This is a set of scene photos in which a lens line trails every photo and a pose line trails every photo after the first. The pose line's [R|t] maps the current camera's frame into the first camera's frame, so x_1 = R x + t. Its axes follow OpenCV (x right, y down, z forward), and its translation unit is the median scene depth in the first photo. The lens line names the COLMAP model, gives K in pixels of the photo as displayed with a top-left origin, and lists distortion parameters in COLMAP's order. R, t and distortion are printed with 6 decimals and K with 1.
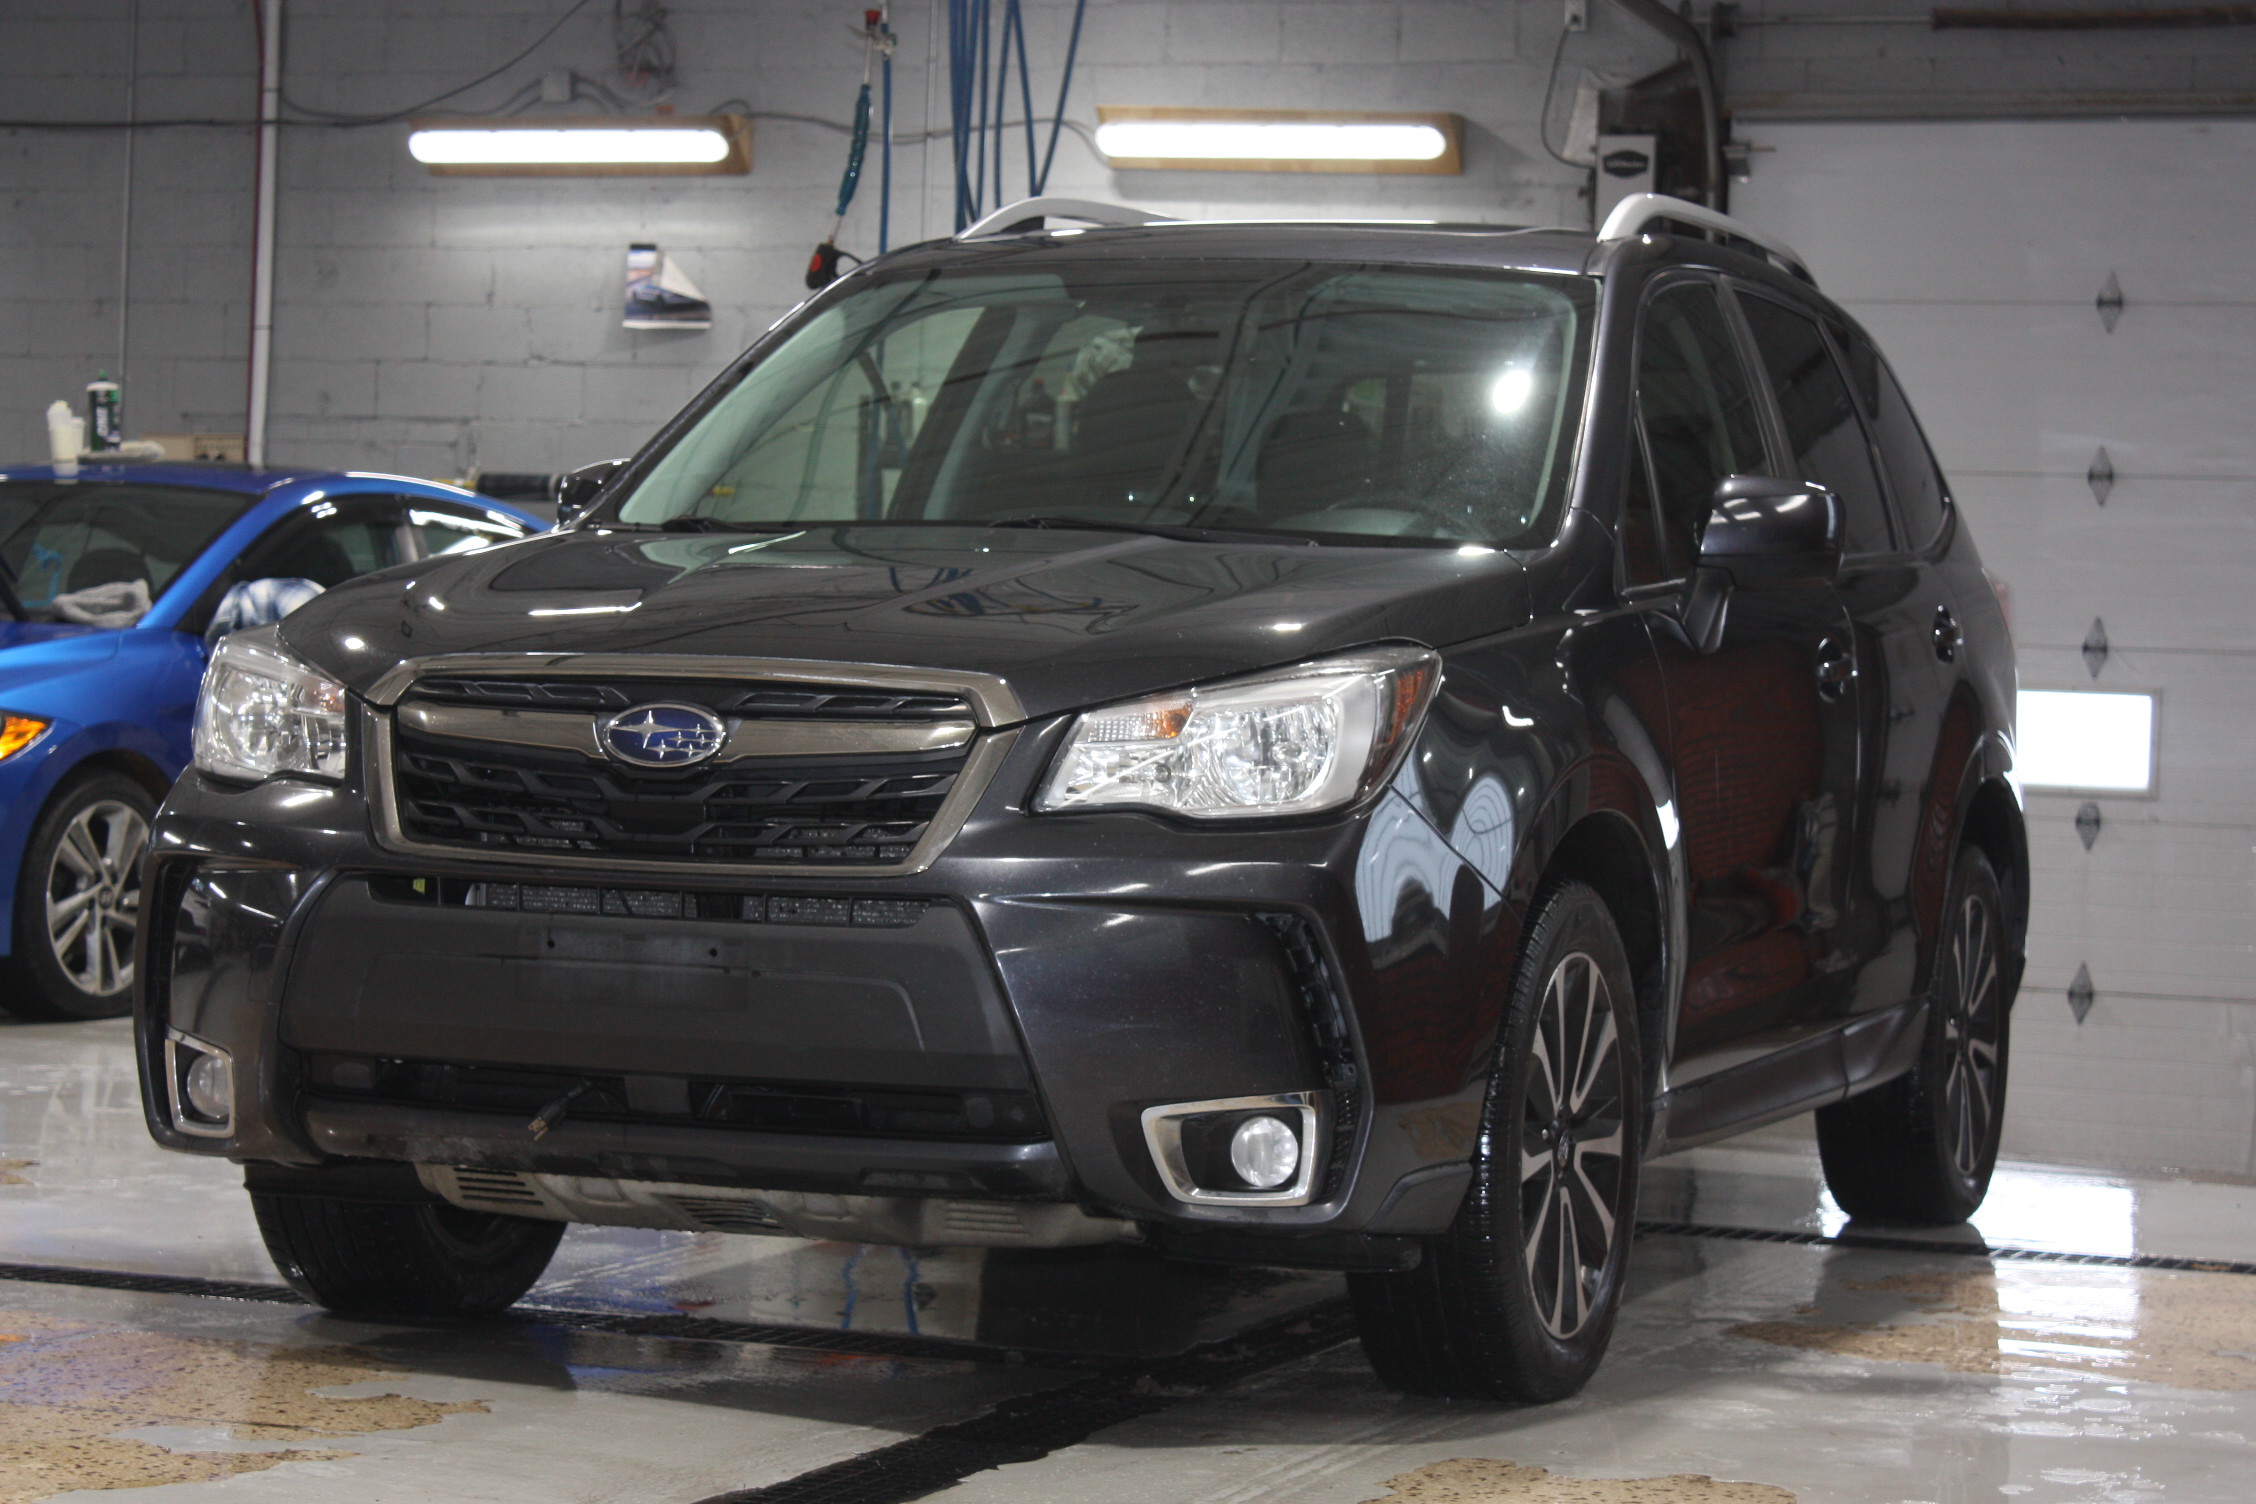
lens RADIAL K [[5103.4, 0, 1128.3], [0, 5103.4, 746.0], [0, 0, 1]] dist [0.299924, 0.000000]
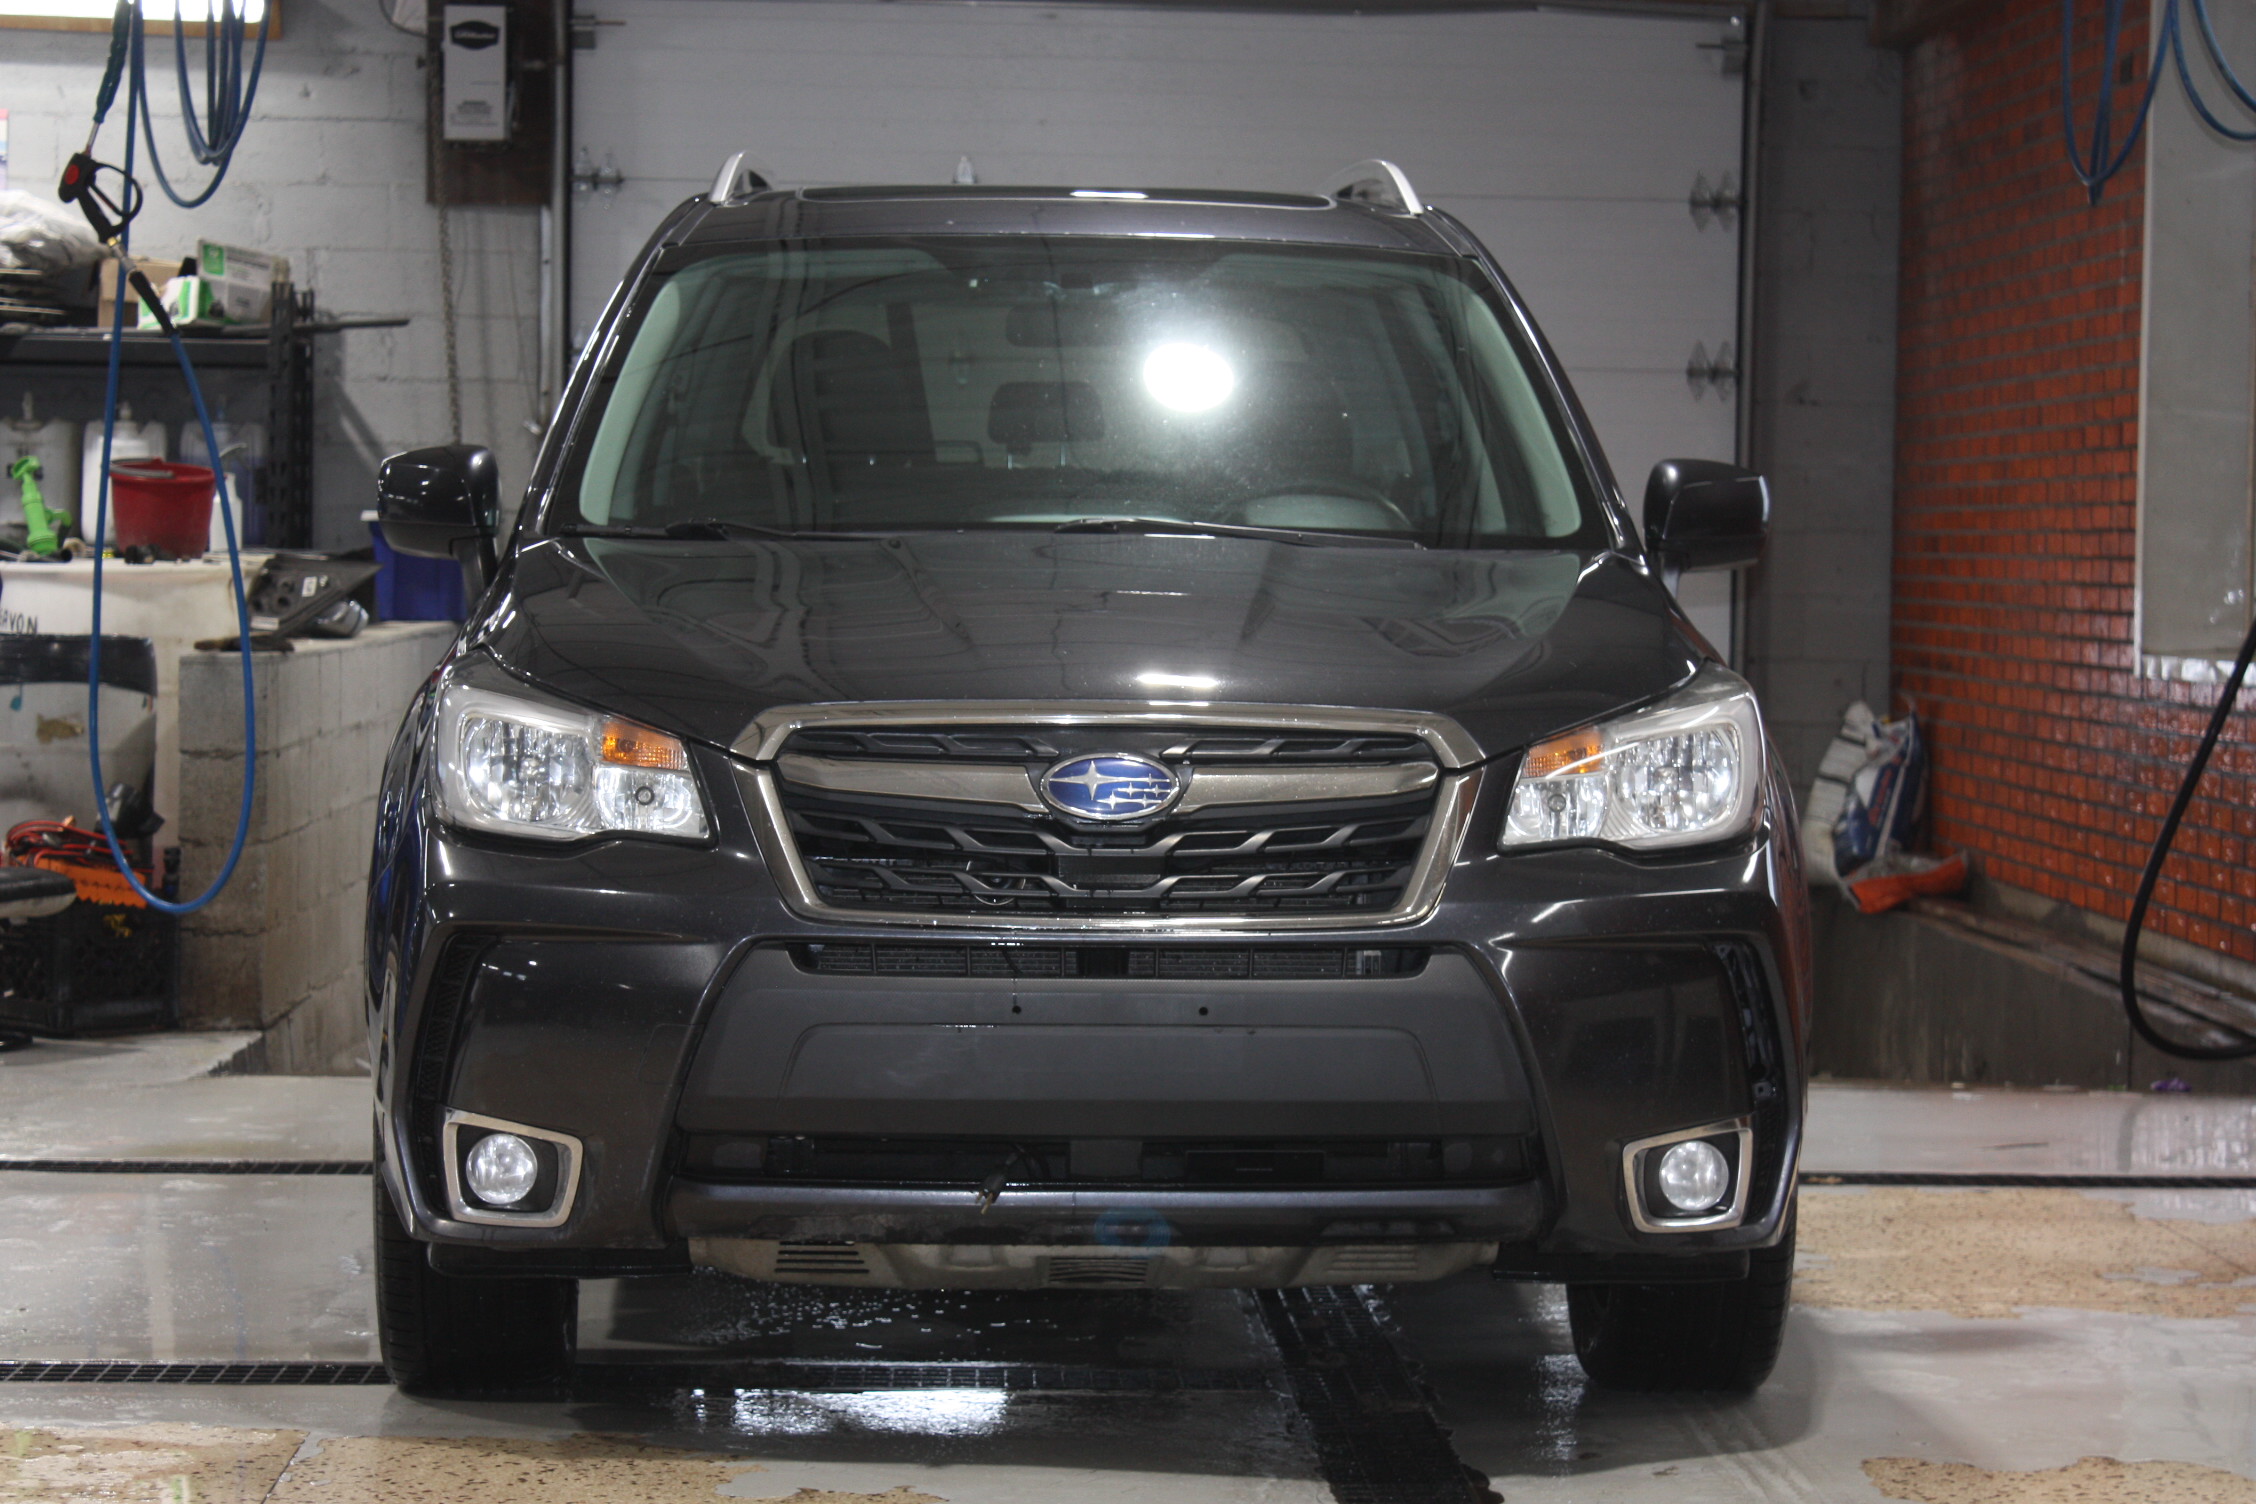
lens RADIAL K [[5310.1, 0, 1127.6], [0, 5310.1, 756.8], [0, 0, 1]] dist [0.061610, 0.000000]
pose [[0.921241, -0.037321, 0.387197, -0.460331], [0.021832, 0.998779, 0.044327, -0.050329], [-0.388378, -0.032382, 0.920931, 0.078027]]
